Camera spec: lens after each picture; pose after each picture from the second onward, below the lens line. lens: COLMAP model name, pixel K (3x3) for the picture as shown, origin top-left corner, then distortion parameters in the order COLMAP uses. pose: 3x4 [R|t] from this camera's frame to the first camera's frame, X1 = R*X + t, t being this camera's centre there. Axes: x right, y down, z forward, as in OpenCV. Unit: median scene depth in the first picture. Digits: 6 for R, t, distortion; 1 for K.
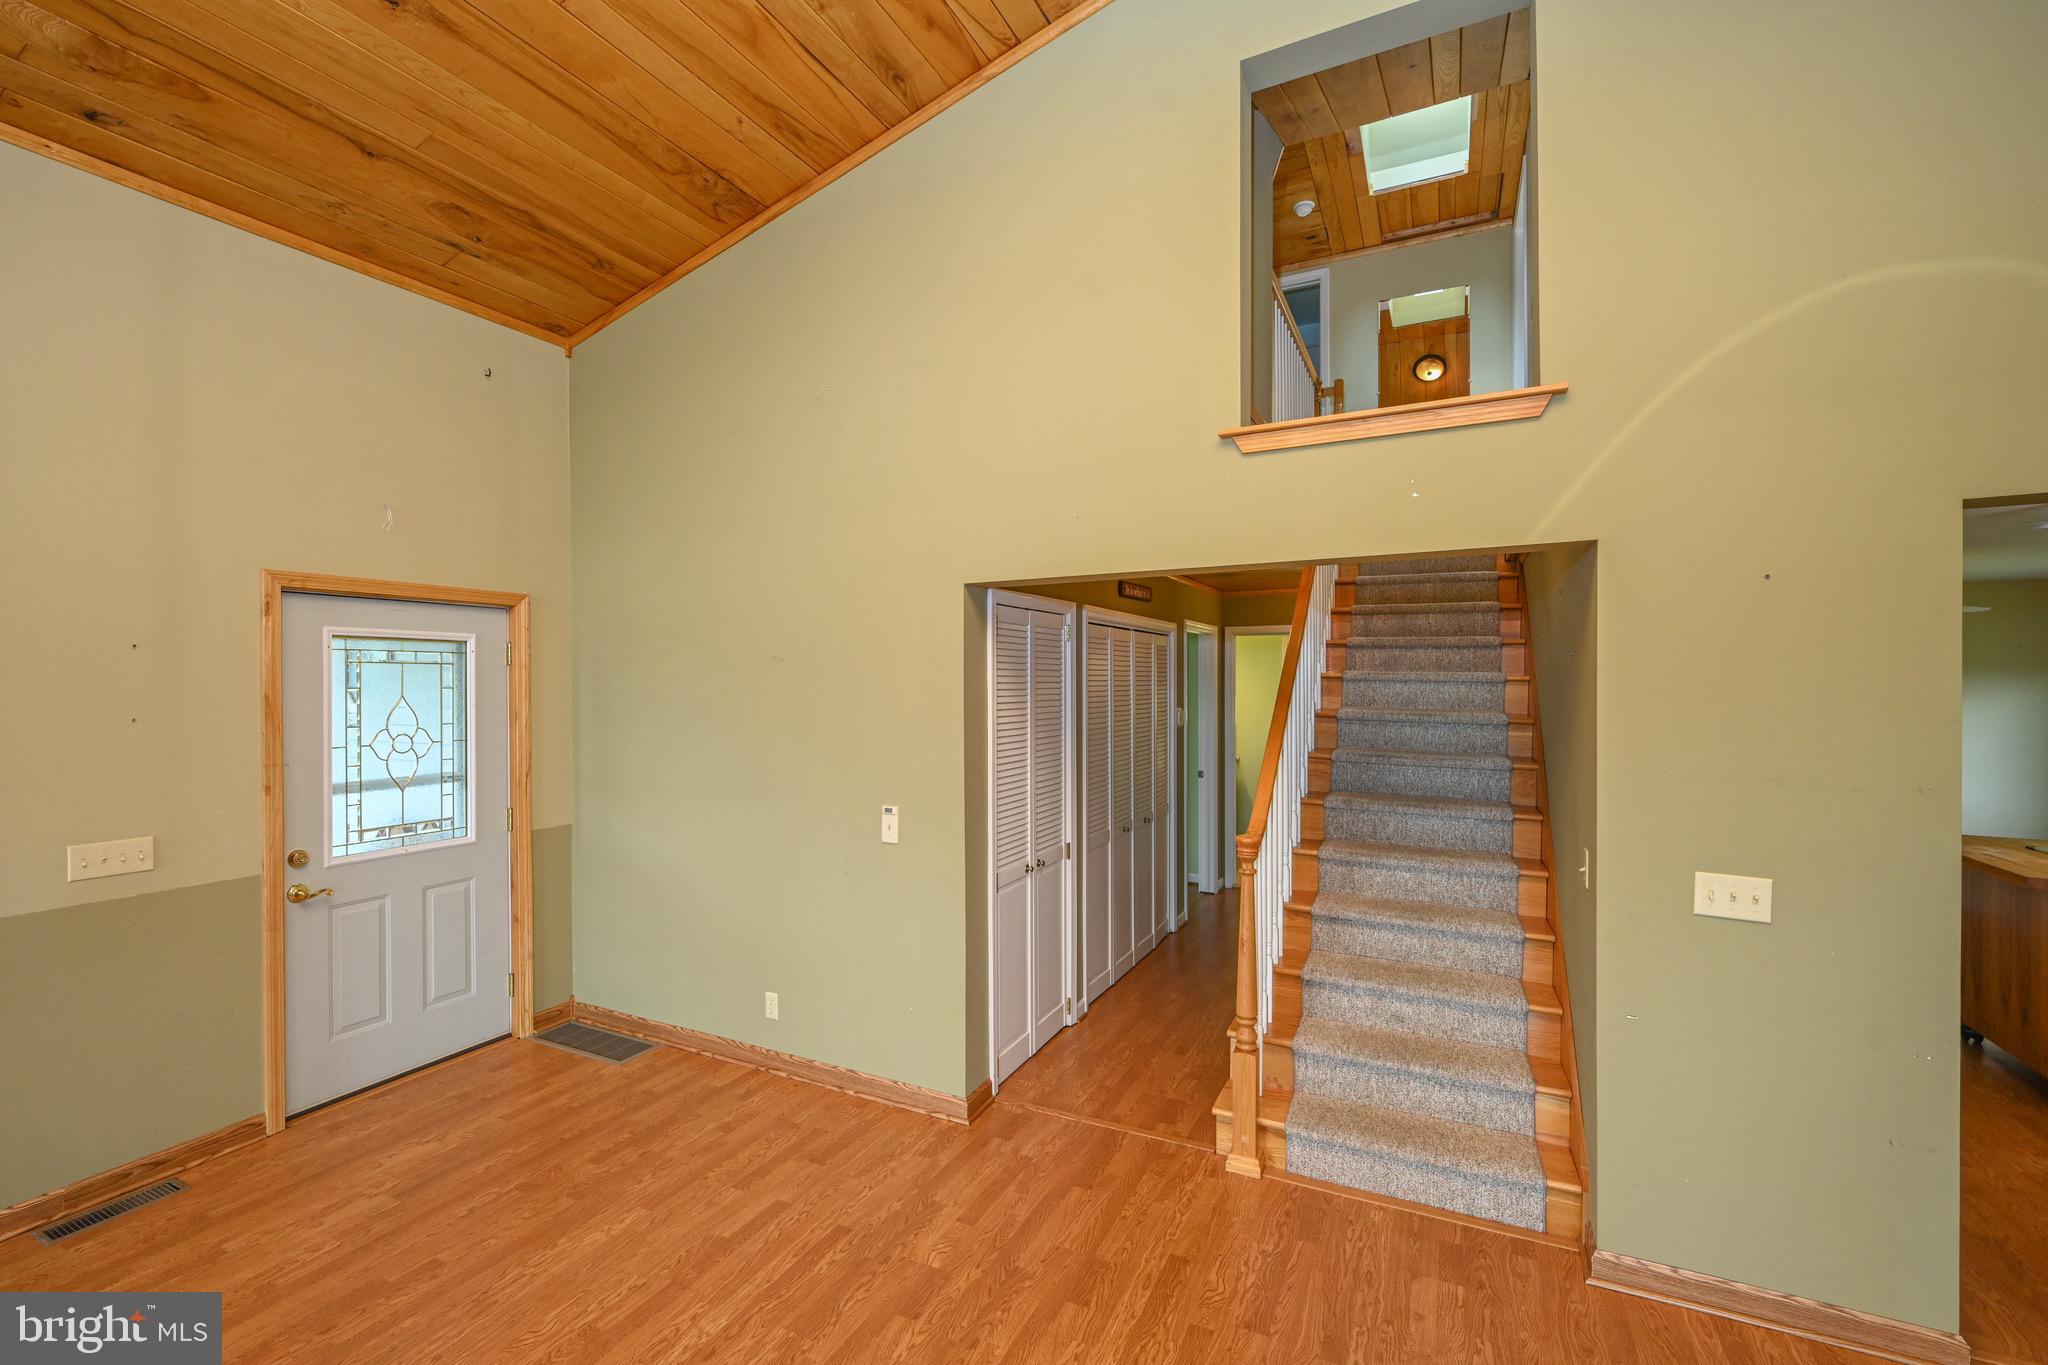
lens RADIAL K [[862.8, 0, 1024.0], [0, 862.8, 682.5], [0, 0, 1]] dist [0.001169, -0.000032]
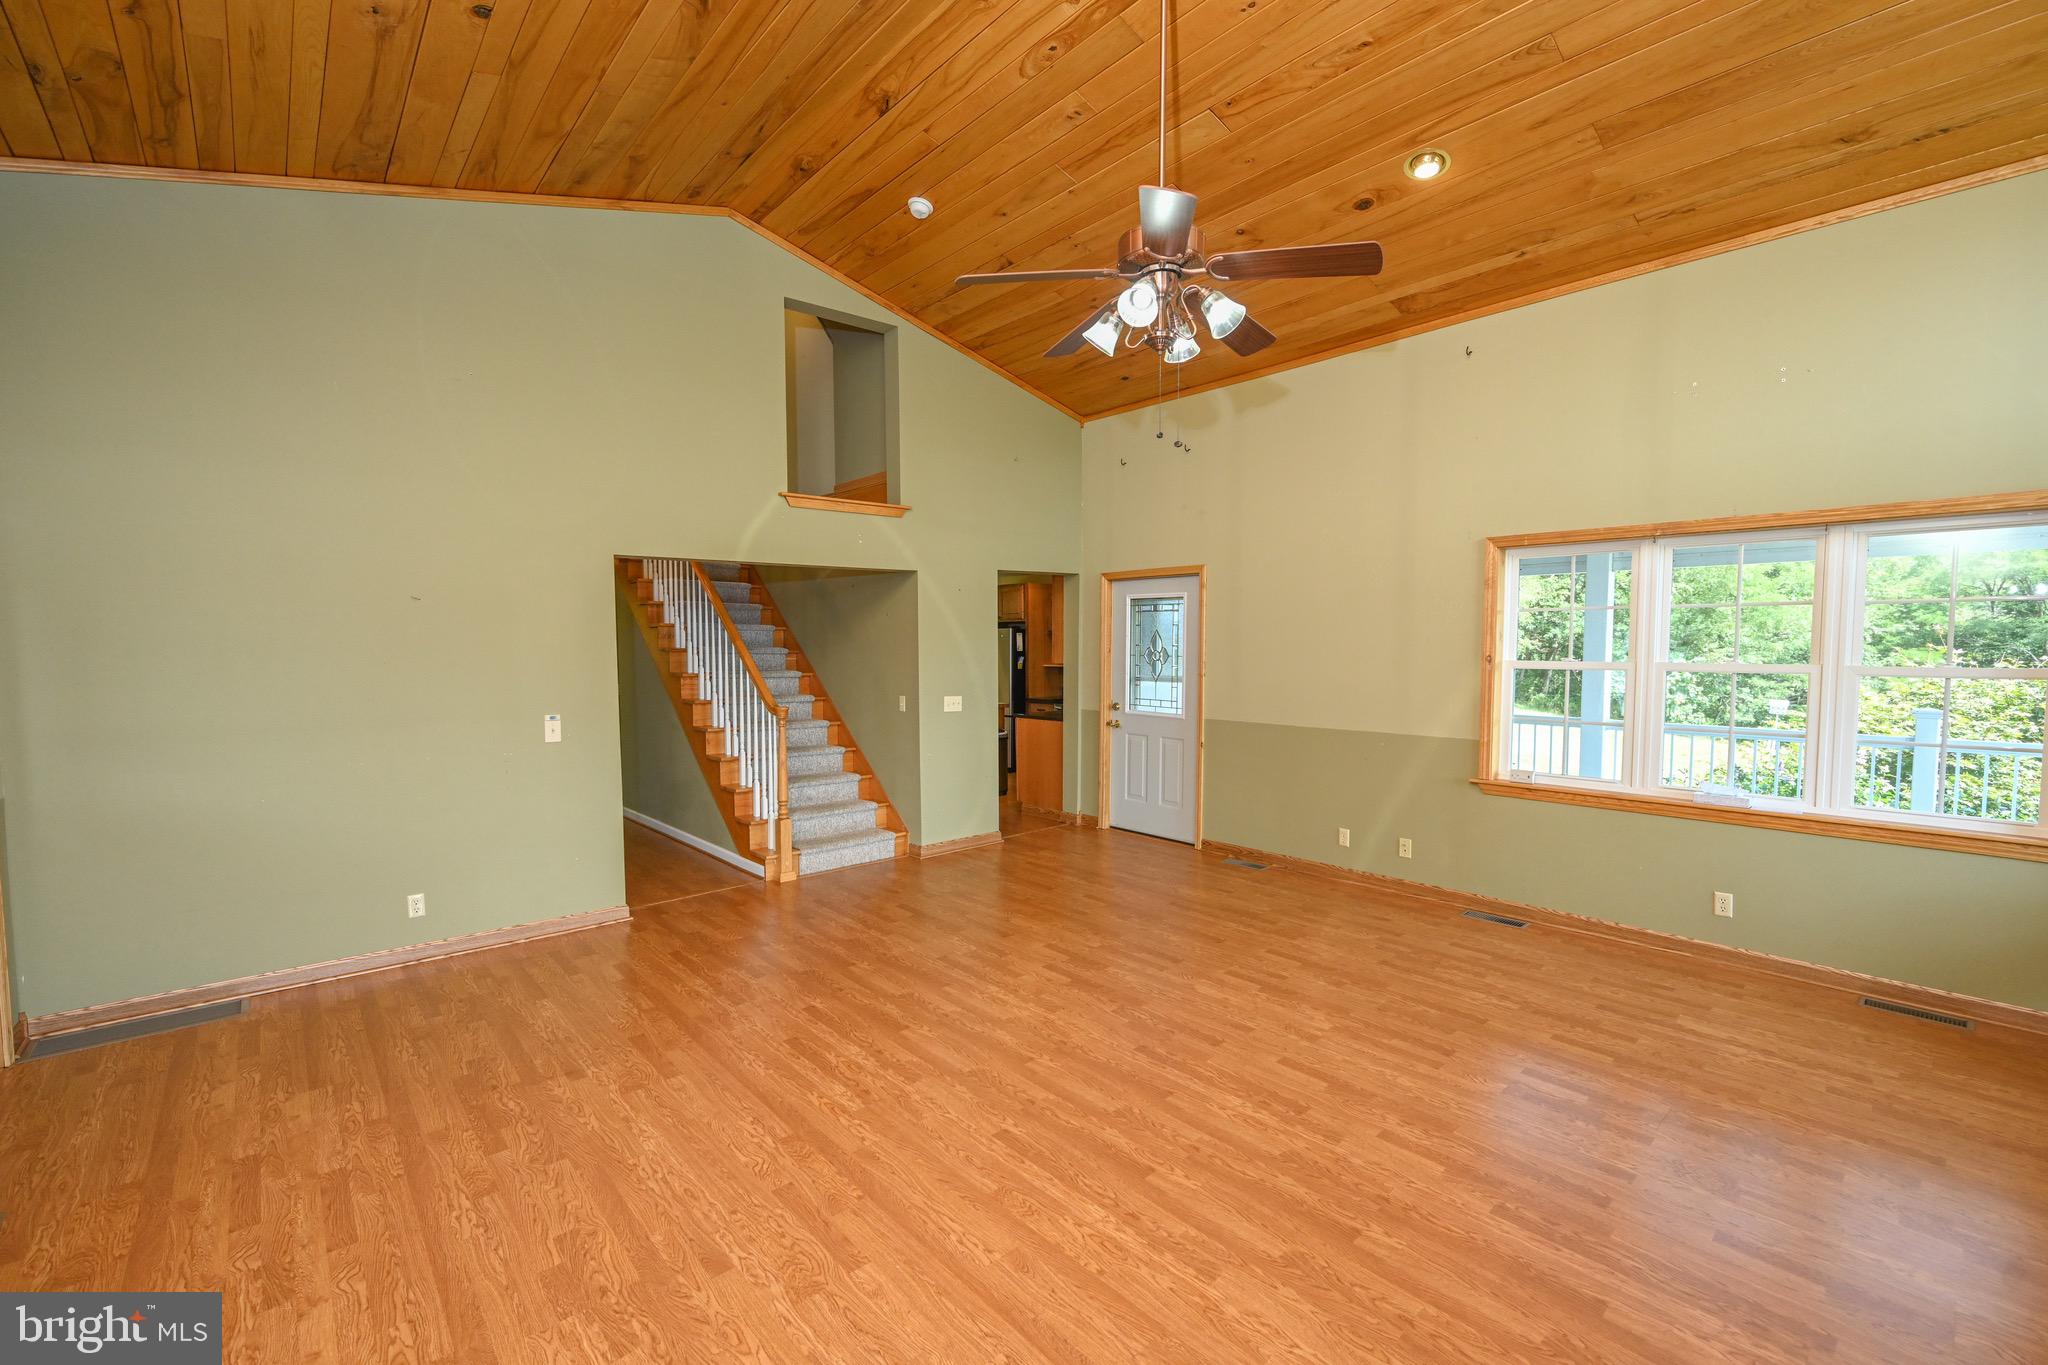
lens RADIAL K [[862.8, 0, 1024.0], [0, 862.8, 682.5], [0, 0, 1]] dist [0.001169, -0.000032]
pose [[0.374273, -0.041548, 0.926387, -1.184428], [0.002927, 0.999044, 0.043624, 0.039920], [-0.927314, -0.013615, 0.374037, -0.183592]]
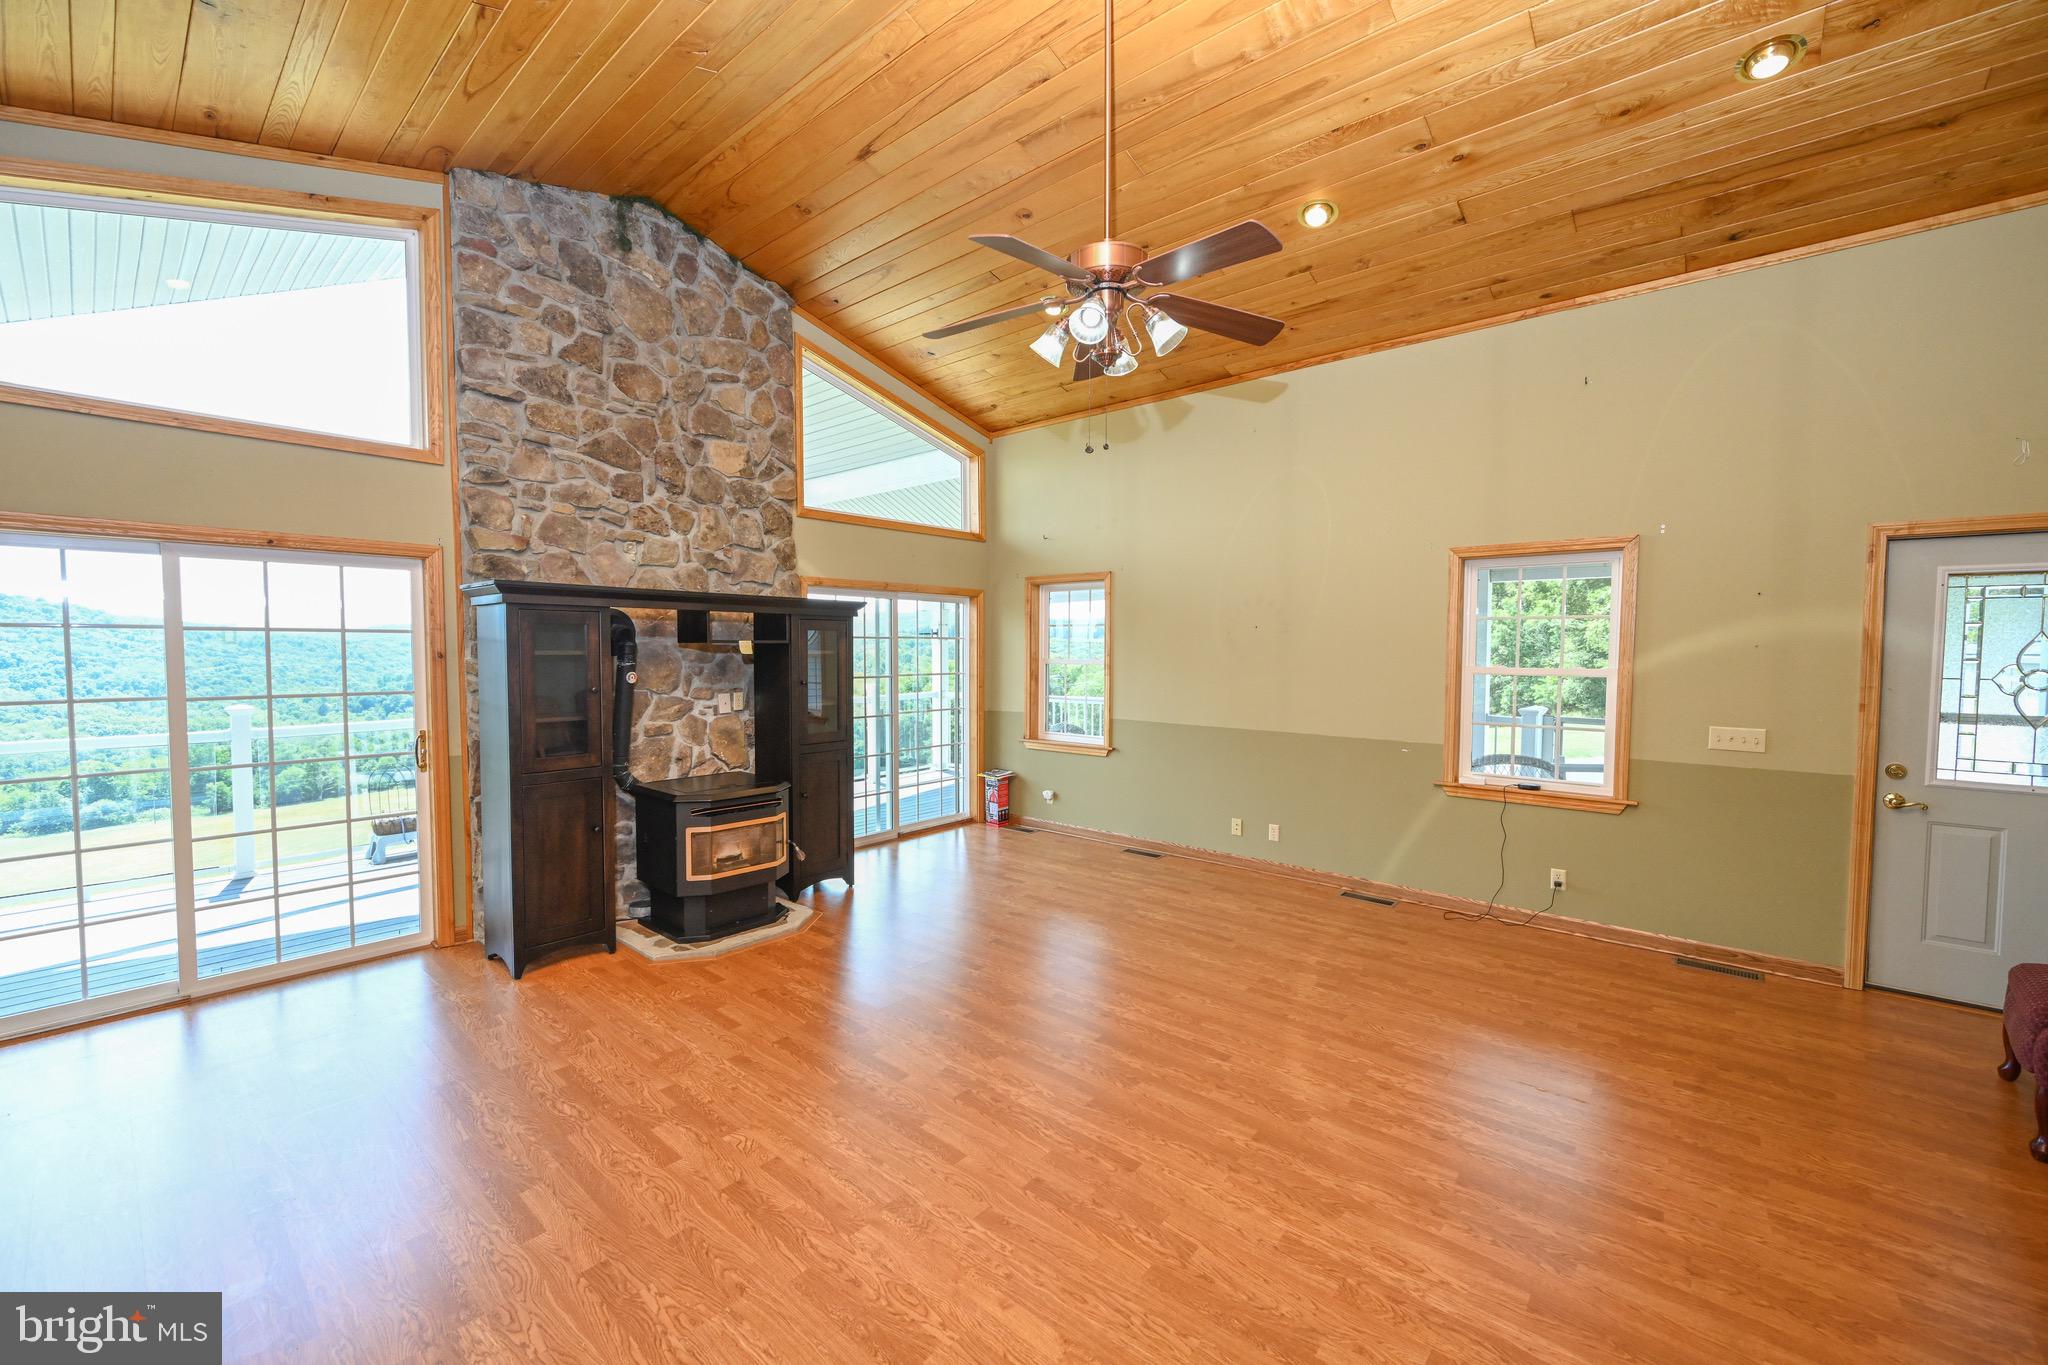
lens RADIAL K [[817.9, 0, 1017.9], [0, 817.9, 673.9], [0, 0, 1]] dist [-0.000136, -0.000114]
pose [[-0.251242, 0.039155, -0.967132, 0.521338], [-0.003428, 0.999139, 0.041342, 0.033893], [0.967918, 0.013702, -0.250891, 0.143089]]
